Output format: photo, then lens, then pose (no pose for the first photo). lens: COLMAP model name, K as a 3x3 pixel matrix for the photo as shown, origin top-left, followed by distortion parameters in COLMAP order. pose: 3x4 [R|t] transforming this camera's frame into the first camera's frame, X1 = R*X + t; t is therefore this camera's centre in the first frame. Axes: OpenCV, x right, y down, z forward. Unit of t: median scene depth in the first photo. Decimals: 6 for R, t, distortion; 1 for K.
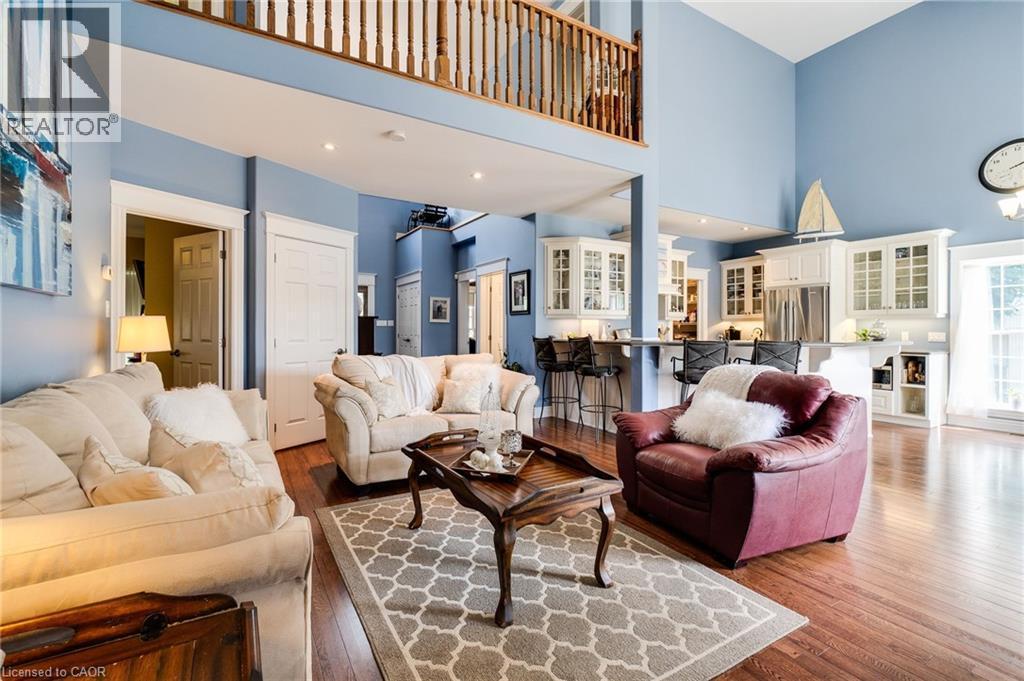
lens RADIAL K [[443.4, 0, 503.4], [0, 443.4, 332.6], [0, 0, 1]] dist [0.009502, -0.009741]
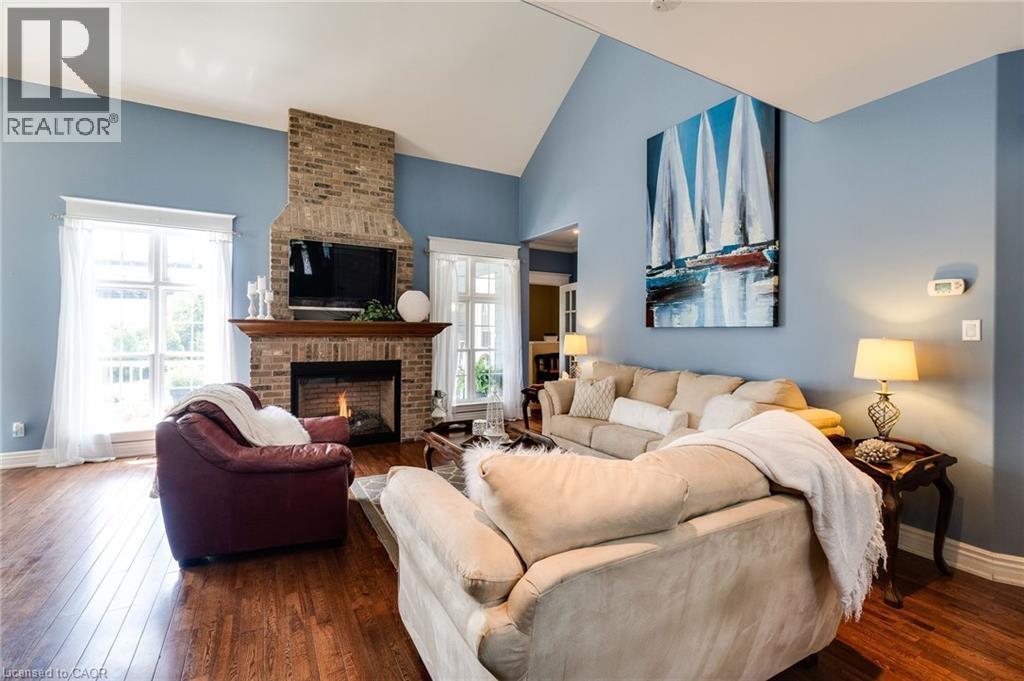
lens RADIAL K [[443.4, 0, 503.4], [0, 443.4, 332.6], [0, 0, 1]] dist [0.009502, -0.009741]
pose [[-0.999392, -0.008635, 0.033771, -0.128072], [-0.008319, 0.999920, 0.009497, -0.073560], [-0.033850, 0.009210, -0.999384, 2.714029]]
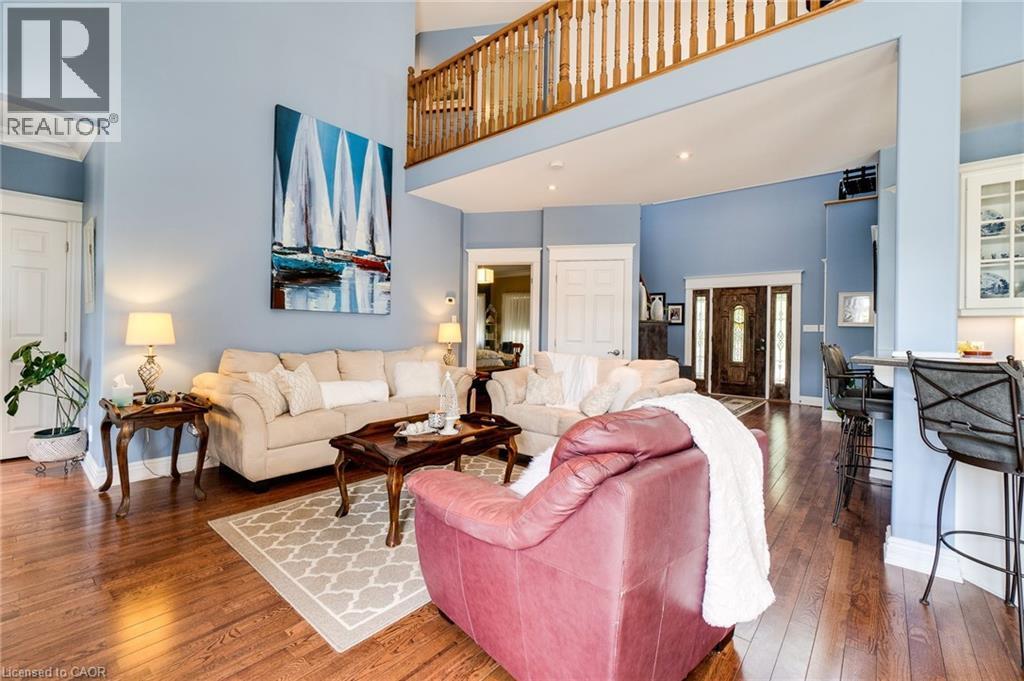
lens RADIAL K [[443.4, 0, 503.4], [0, 443.4, 332.6], [0, 0, 1]] dist [0.009502, -0.009741]
pose [[0.320168, 0.002894, -0.947356, 1.434811], [-0.022646, 0.999733, -0.004600, 0.007588], [0.947090, 0.022926, 0.320148, 0.891302]]
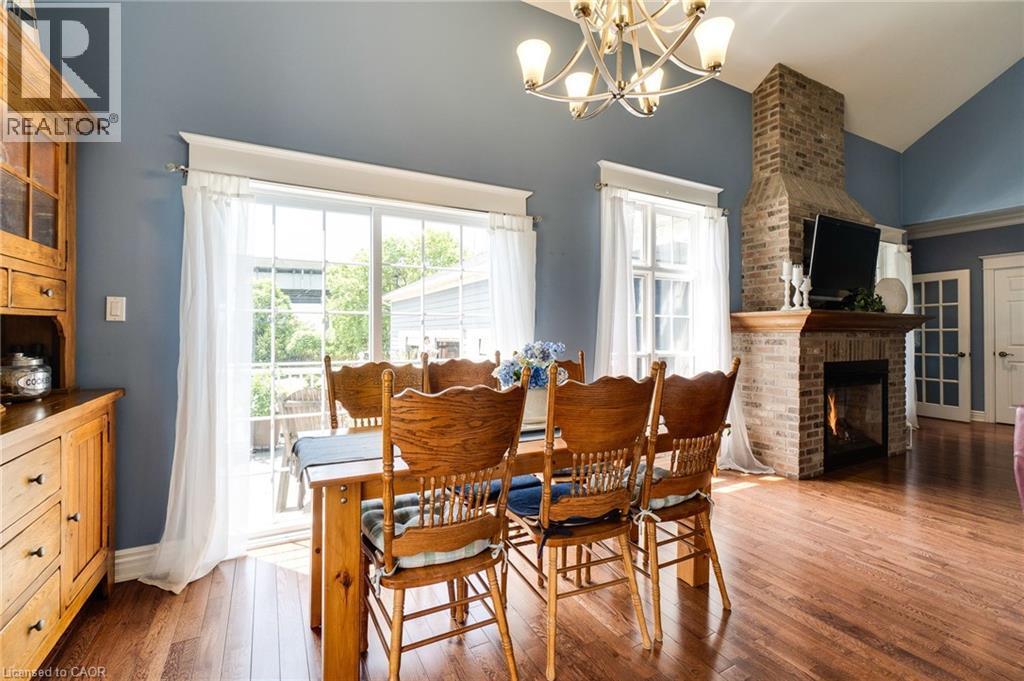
lens RADIAL K [[443.4, 0, 503.4], [0, 443.4, 332.6], [0, 0, 1]] dist [0.009502, -0.009741]
pose [[-0.998816, -0.002674, 0.048575, 2.267920], [-0.002566, 0.999994, 0.002280, -0.018687], [-0.048581, 0.002153, -0.998817, 2.447528]]
